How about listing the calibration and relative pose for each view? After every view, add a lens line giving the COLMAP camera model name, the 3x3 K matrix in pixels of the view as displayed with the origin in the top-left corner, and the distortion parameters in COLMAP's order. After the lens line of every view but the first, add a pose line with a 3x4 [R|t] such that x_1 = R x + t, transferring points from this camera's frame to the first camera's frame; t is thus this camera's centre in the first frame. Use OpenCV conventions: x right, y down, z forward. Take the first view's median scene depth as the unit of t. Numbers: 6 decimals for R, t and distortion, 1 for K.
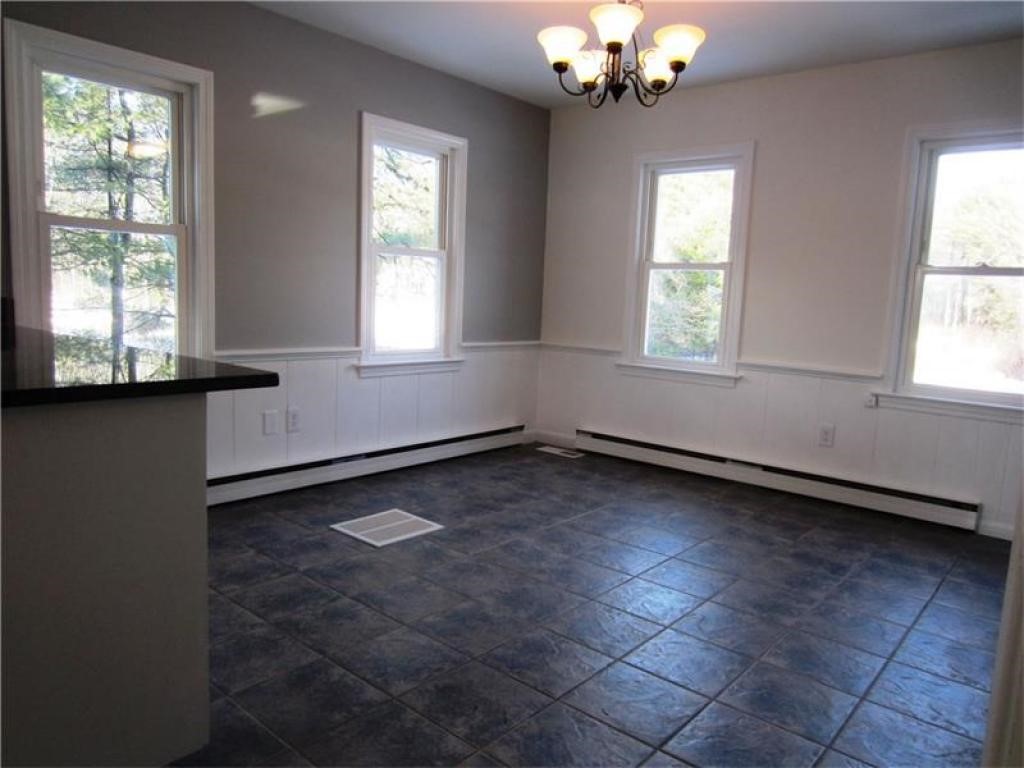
lens RADIAL K [[723.2, 0, 508.9], [0, 723.2, 387.0], [0, 0, 1]] dist [-0.035601, 0.008798]
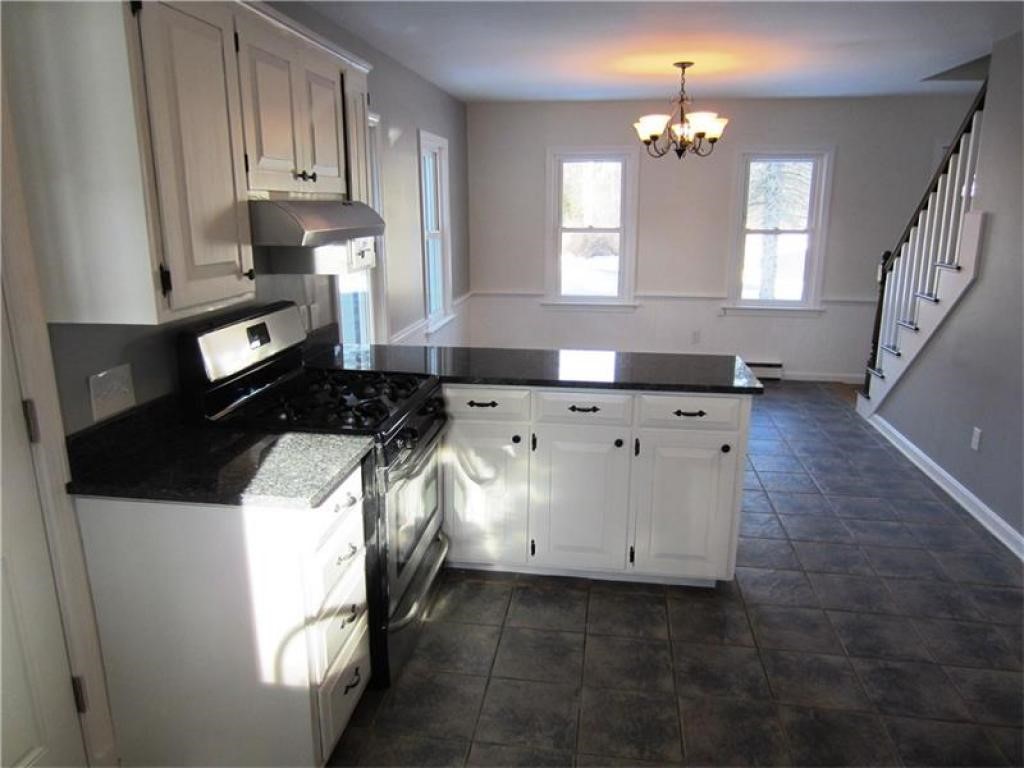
lens RADIAL K [[723.2, 0, 512.2], [0, 723.2, 383.8], [0, 0, 1]] dist [-0.035601, 0.008798]
pose [[0.843410, -0.173017, 0.508650, -0.766268], [0.106205, 0.981738, 0.157835, -0.130452], [-0.526669, -0.079098, 0.846382, -0.164638]]
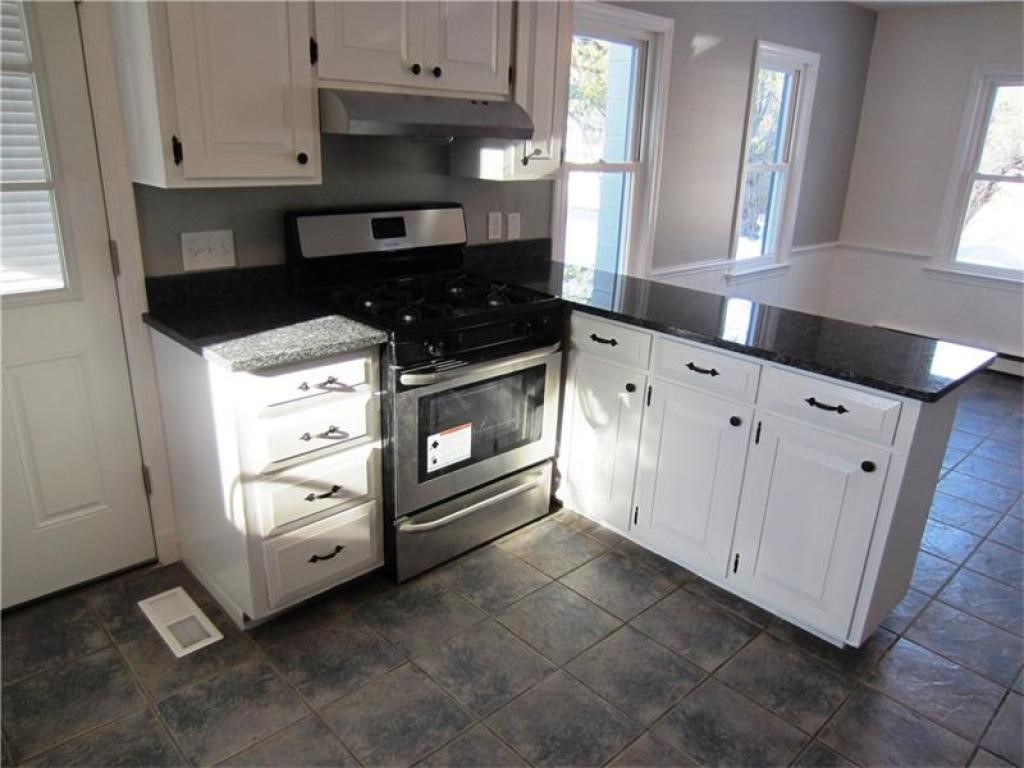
lens RADIAL K [[723.2, 0, 515.8], [0, 723.2, 388.4], [0, 0, 1]] dist [-0.035601, 0.008798]
pose [[0.995047, 0.025227, -0.096151, -0.443068], [-0.005087, 0.978918, 0.204192, -0.088523], [0.099275, -0.202691, 0.974198, -0.180194]]
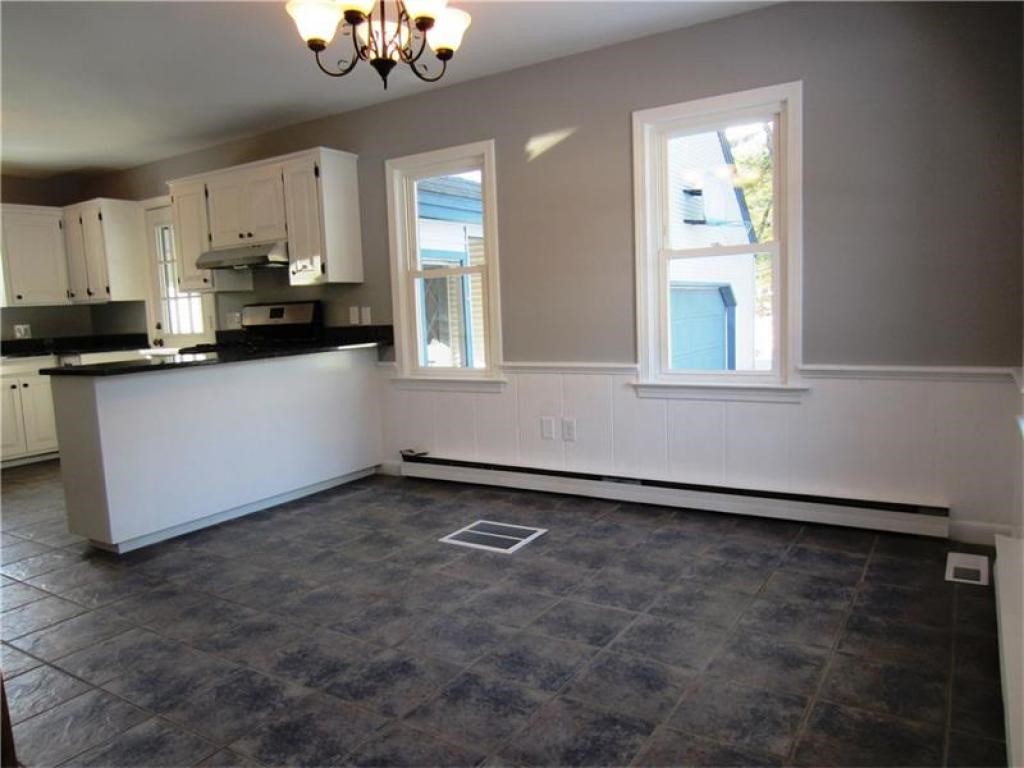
lens RADIAL K [[723.2, 0, 513.6], [0, 723.2, 397.9], [0, 0, 1]] dist [-0.035601, 0.008798]
pose [[0.142641, 0.074503, -0.986967, 0.714919], [-0.078001, 0.994908, 0.063830, -0.061068], [0.986696, 0.067880, 0.147726, 0.727320]]
